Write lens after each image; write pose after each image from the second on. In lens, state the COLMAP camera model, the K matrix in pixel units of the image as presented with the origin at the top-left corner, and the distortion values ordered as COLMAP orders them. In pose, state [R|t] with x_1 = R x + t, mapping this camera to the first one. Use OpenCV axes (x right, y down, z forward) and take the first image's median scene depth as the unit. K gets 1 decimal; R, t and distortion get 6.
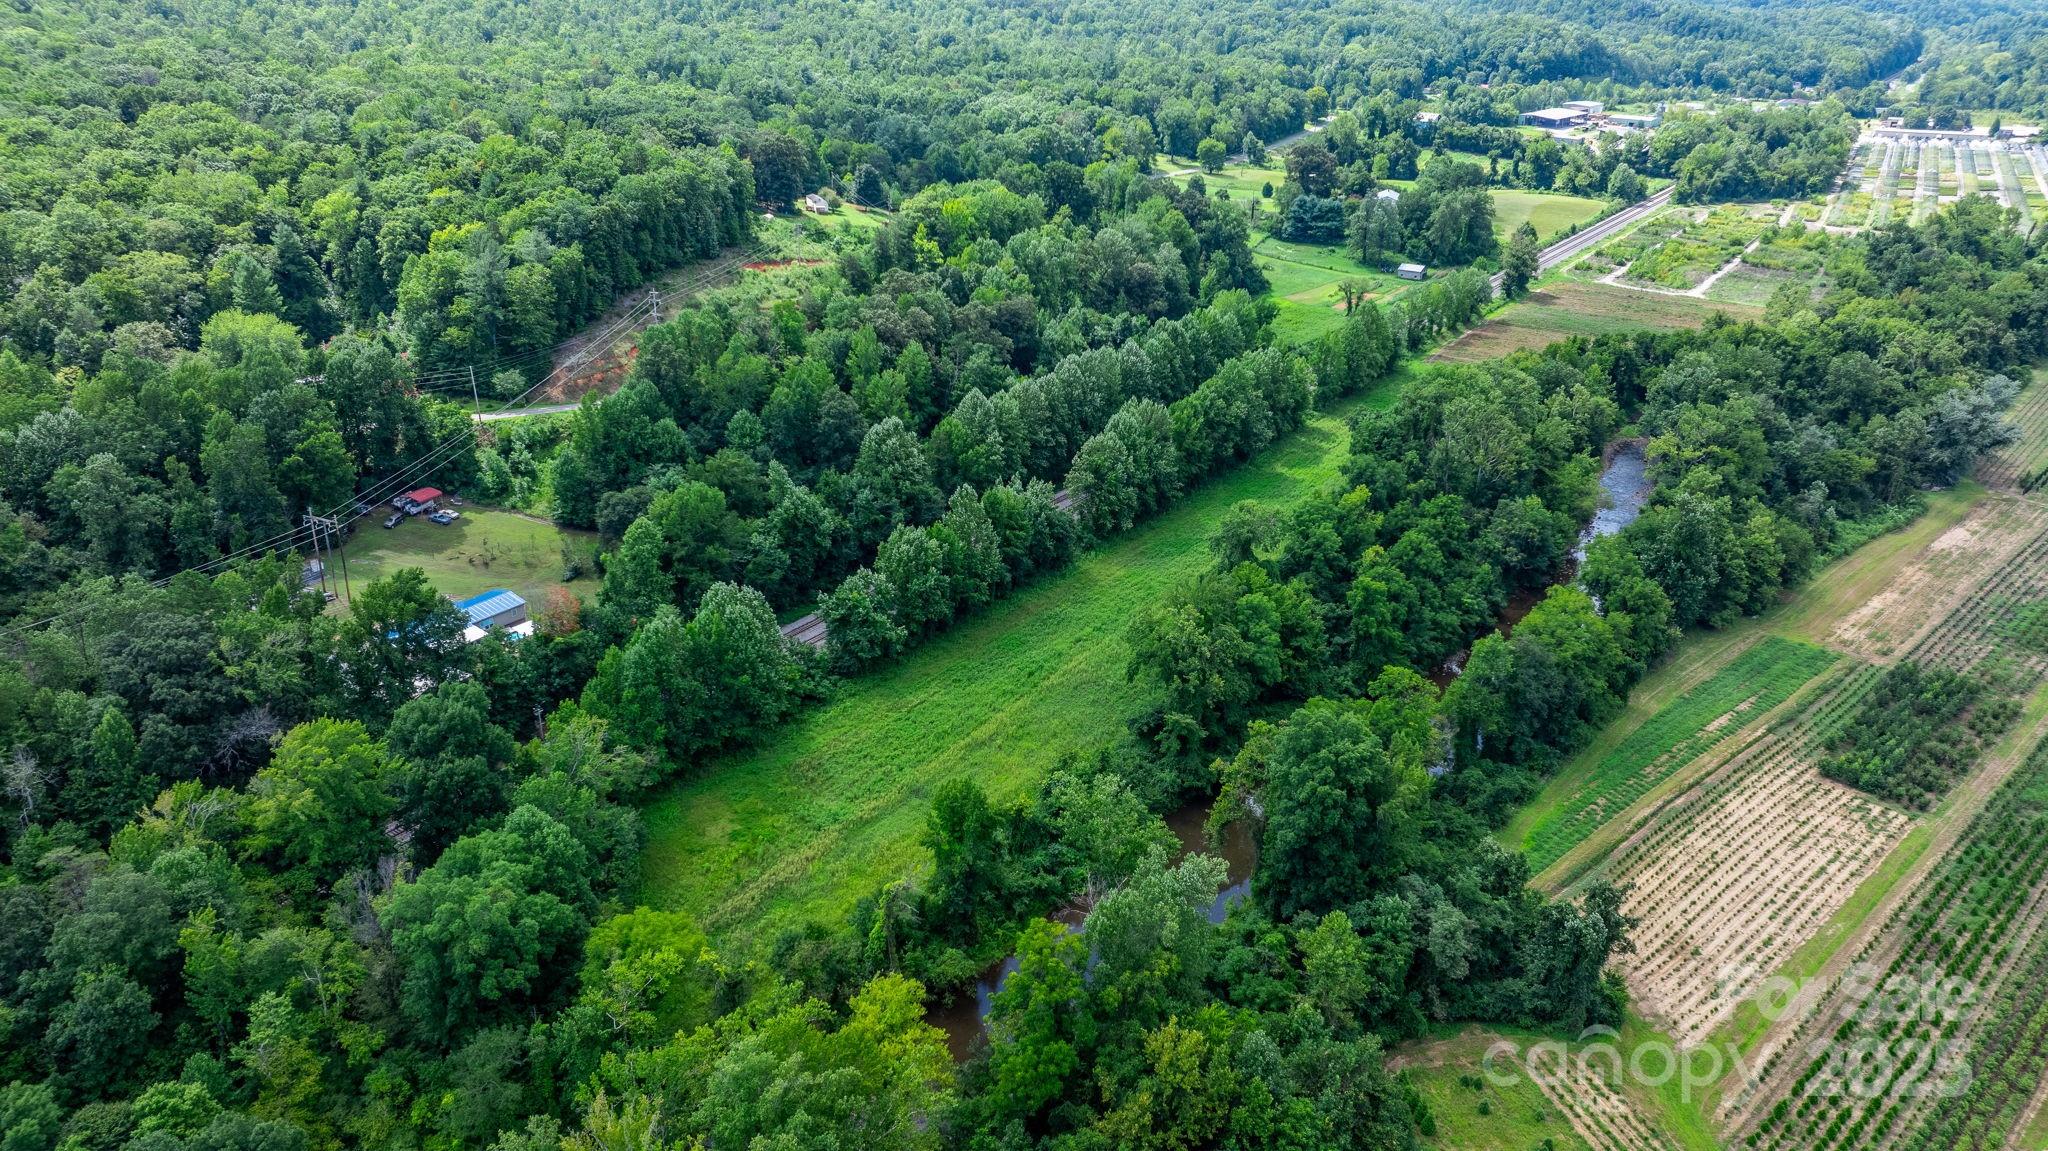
lens RADIAL K [[1451.1, 0, 1022.8], [0, 1451.1, 577.3], [0, 0, 1]] dist [-0.035578, 0.034312]
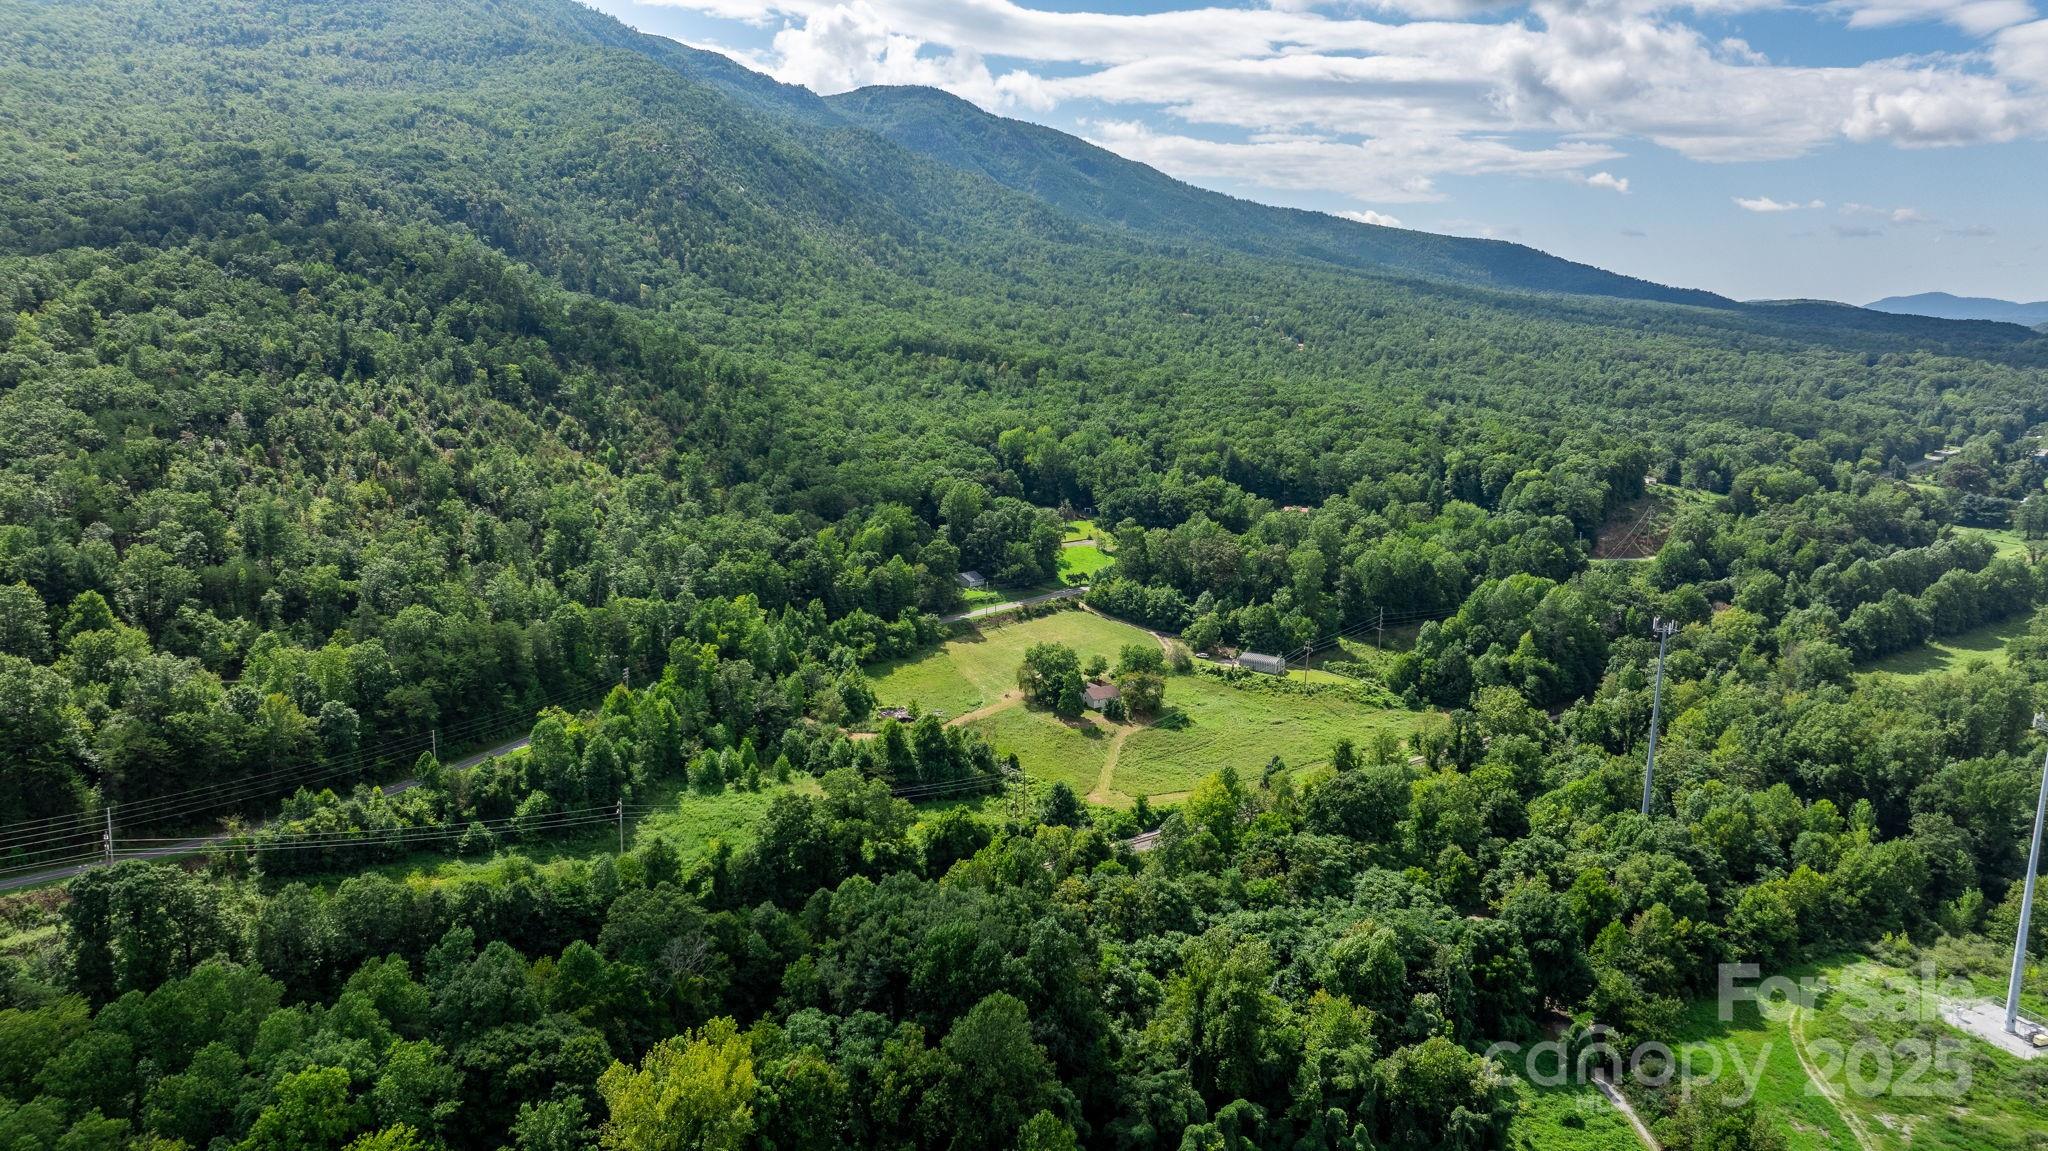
lens RADIAL K [[1451.1, 0, 1027.4], [0, 1451.1, 575.5], [0, 0, 1]] dist [-0.035578, 0.034312]
pose [[0.952608, 0.059235, -0.298378, -0.380774], [-0.123846, 0.971410, -0.202545, 0.308831], [0.277849, 0.229899, 0.932709, -0.794428]]
